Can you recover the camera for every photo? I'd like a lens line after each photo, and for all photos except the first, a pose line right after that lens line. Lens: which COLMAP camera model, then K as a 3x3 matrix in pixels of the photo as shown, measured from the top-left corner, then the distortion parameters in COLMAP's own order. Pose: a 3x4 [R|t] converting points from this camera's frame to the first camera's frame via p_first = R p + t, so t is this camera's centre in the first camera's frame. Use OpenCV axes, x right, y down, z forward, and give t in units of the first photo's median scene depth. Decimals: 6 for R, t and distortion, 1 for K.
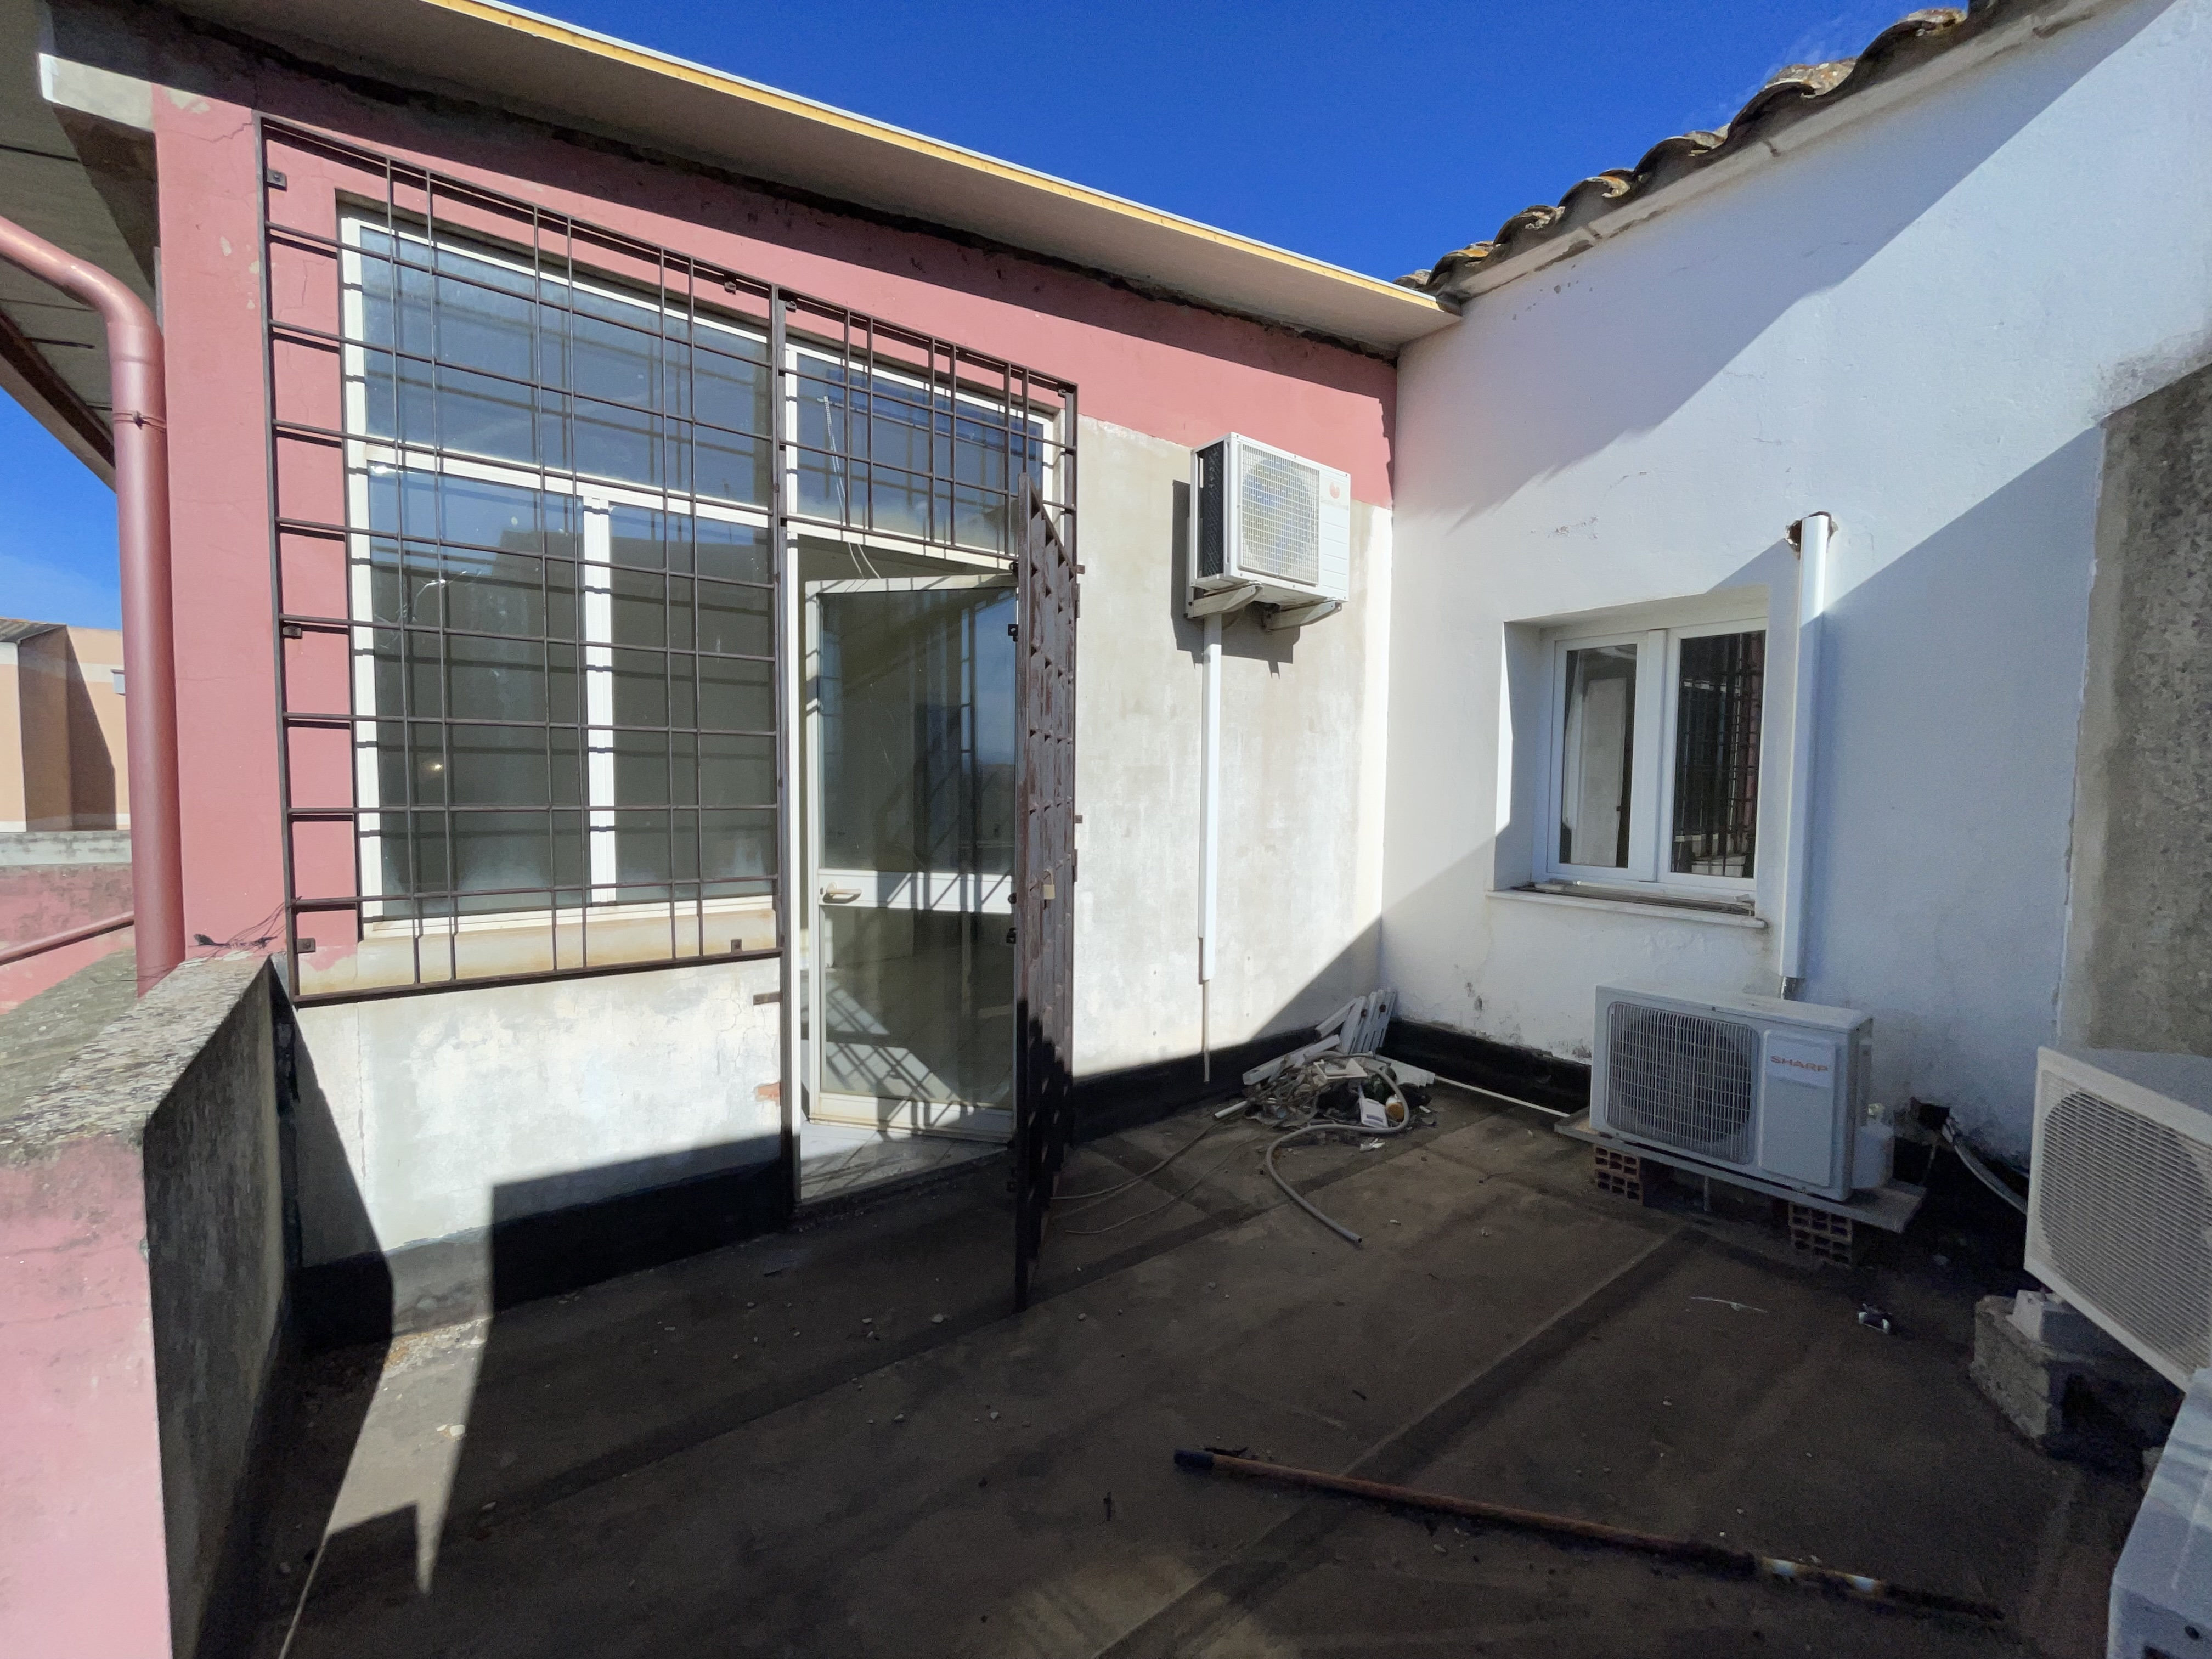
lens RADIAL K [[903.9, 0, 1107.5], [0, 903.9, 834.5], [0, 0, 1]] dist [-0.001463, 0.000465]
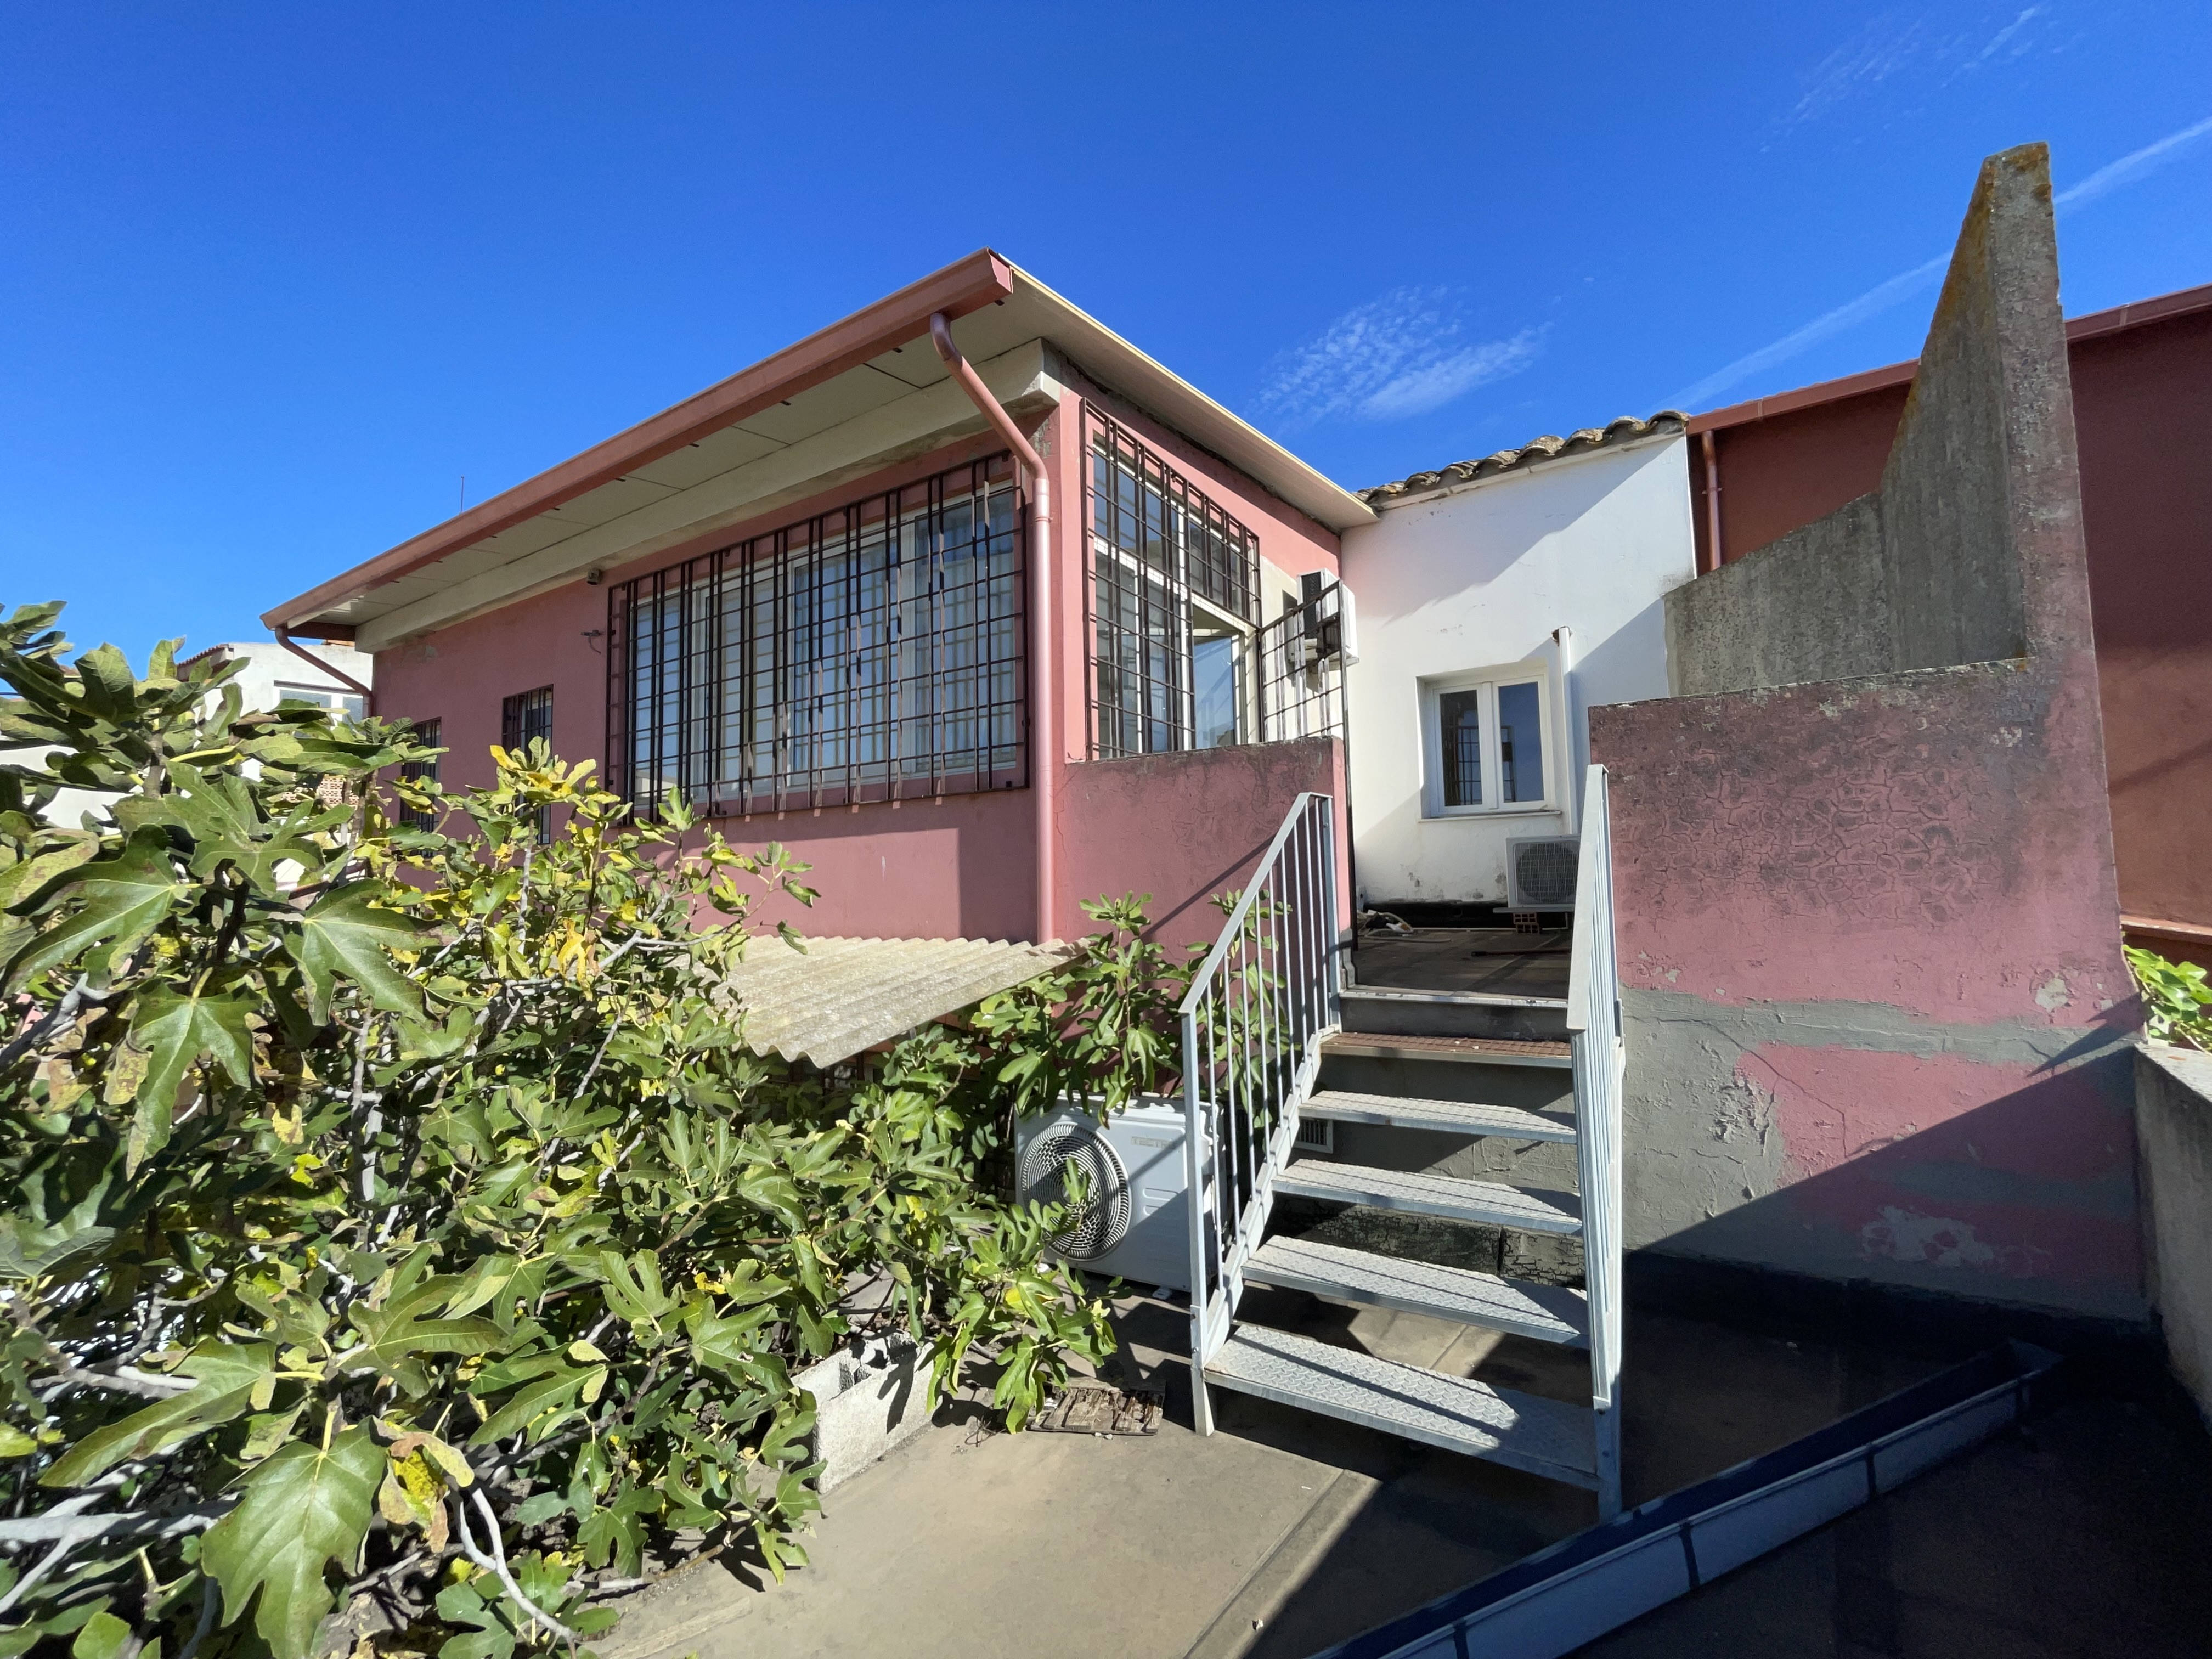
lens RADIAL K [[903.9, 0, 1110.1], [0, 903.9, 828.1], [0, 0, 1]] dist [-0.001463, 0.000465]
pose [[0.934306, -0.009186, 0.356354, -0.920657], [0.053172, 0.992076, -0.113835, 0.289819], [-0.352484, 0.125305, 0.927391, -0.538534]]
